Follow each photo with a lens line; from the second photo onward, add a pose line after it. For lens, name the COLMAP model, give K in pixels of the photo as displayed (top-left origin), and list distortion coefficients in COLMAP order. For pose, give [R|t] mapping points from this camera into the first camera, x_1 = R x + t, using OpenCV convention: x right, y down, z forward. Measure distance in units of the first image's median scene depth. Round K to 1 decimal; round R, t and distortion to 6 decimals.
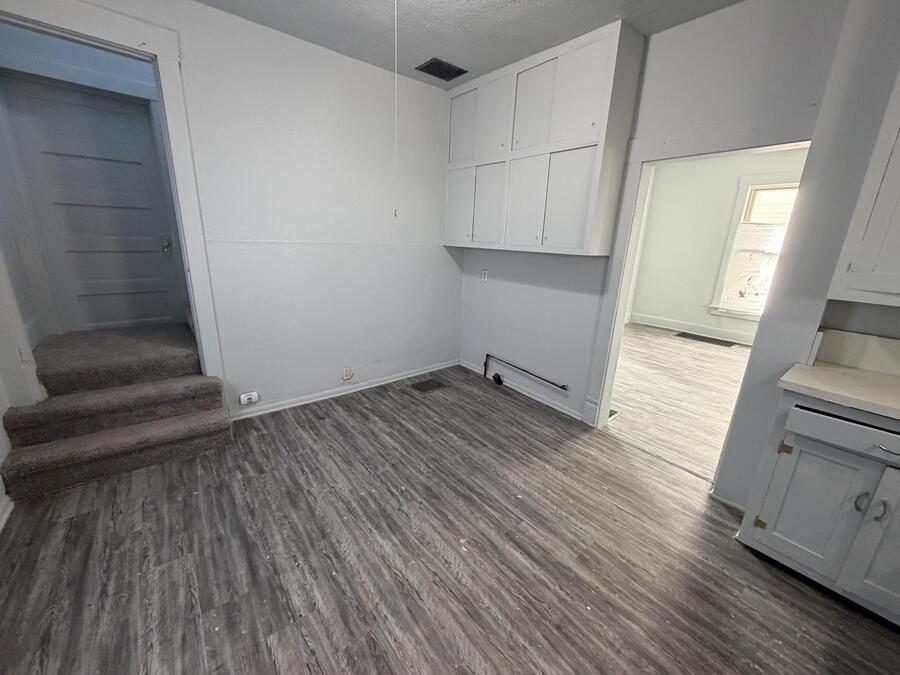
lens RADIAL K [[355.0, 0, 448.9], [0, 355.0, 335.0], [0, 0, 1]] dist [0.010476, -0.000298]
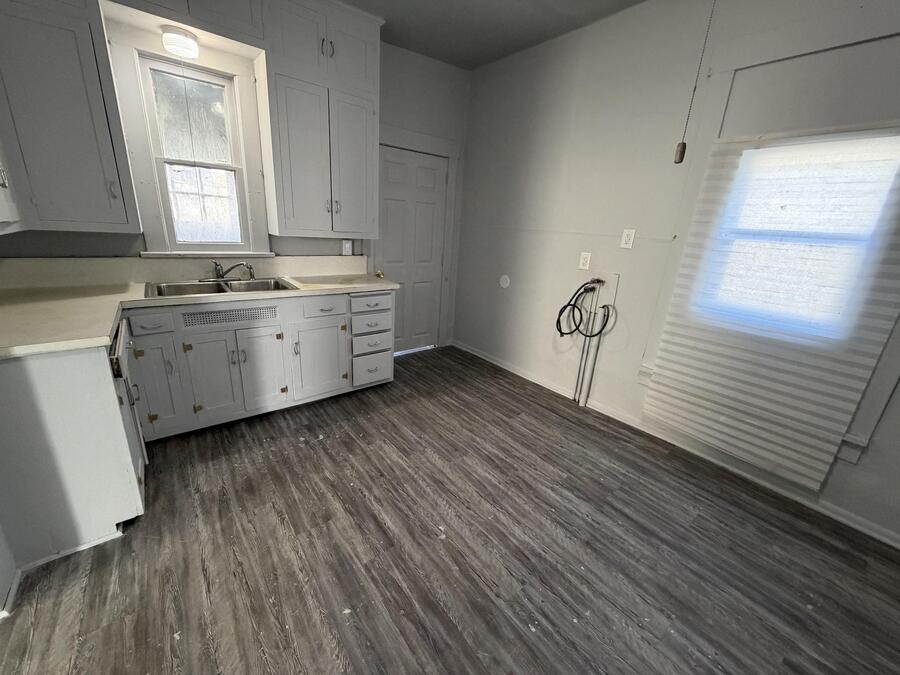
lens RADIAL K [[355.0, 0, 448.3], [0, 355.0, 337.7], [0, 0, 1]] dist [0.010476, -0.000298]
pose [[-0.994988, -0.097592, -0.021806, 0.096358], [-0.093451, 0.829848, 0.550109, -0.381950], [-0.035591, 0.549389, -0.834808, 1.505882]]
